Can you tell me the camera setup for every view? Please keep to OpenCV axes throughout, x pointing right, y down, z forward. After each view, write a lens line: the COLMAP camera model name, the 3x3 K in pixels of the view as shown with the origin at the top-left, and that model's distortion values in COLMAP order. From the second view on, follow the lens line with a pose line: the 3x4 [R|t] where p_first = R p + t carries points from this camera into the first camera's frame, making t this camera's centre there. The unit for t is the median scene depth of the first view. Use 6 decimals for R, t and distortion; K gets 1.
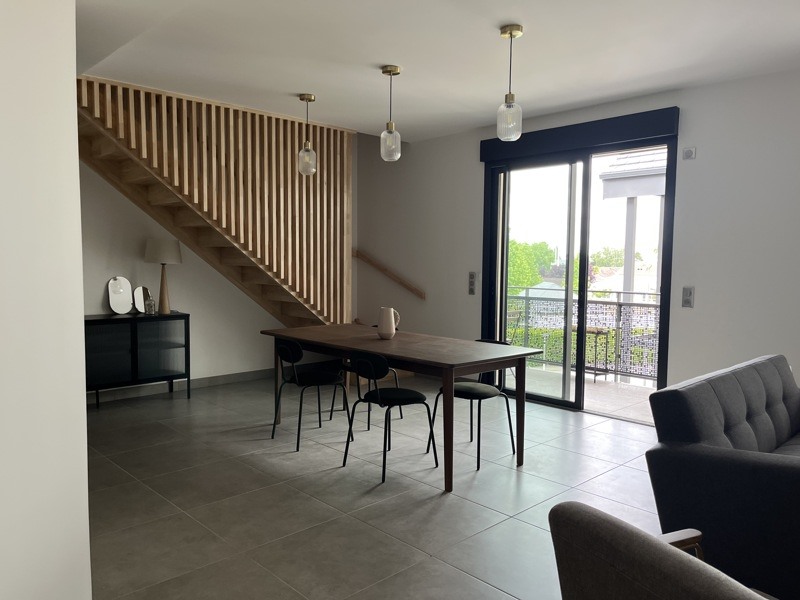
lens RADIAL K [[604.3, 0, 399.8], [0, 604.3, 304.2], [0, 0, 1]] dist [0.046681, -0.054534]
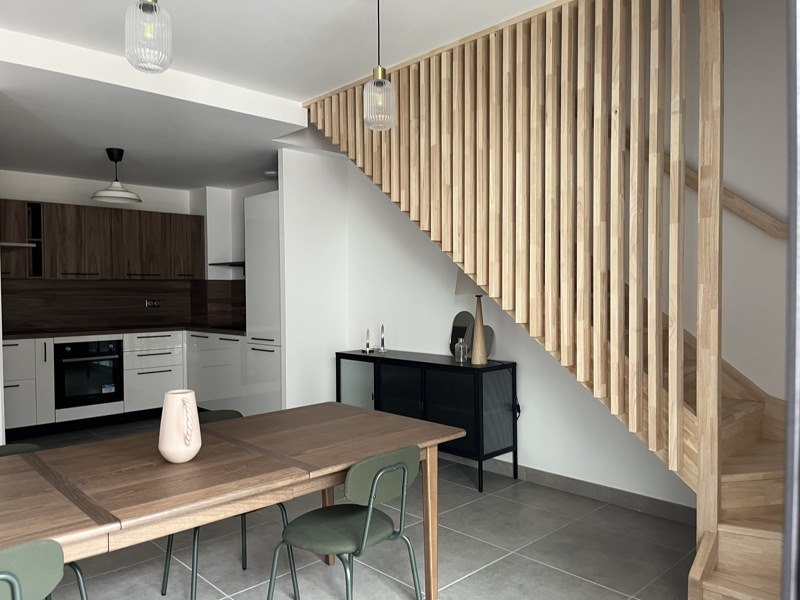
lens RADIAL K [[604.3, 0, 399.8], [0, 604.3, 304.2], [0, 0, 1]] dist [0.046681, -0.054534]
pose [[0.915976, -0.013192, -0.401017, -0.085281], [-0.005379, 0.998966, -0.045146, -0.038813], [0.401197, 0.043510, 0.914958, 0.505489]]
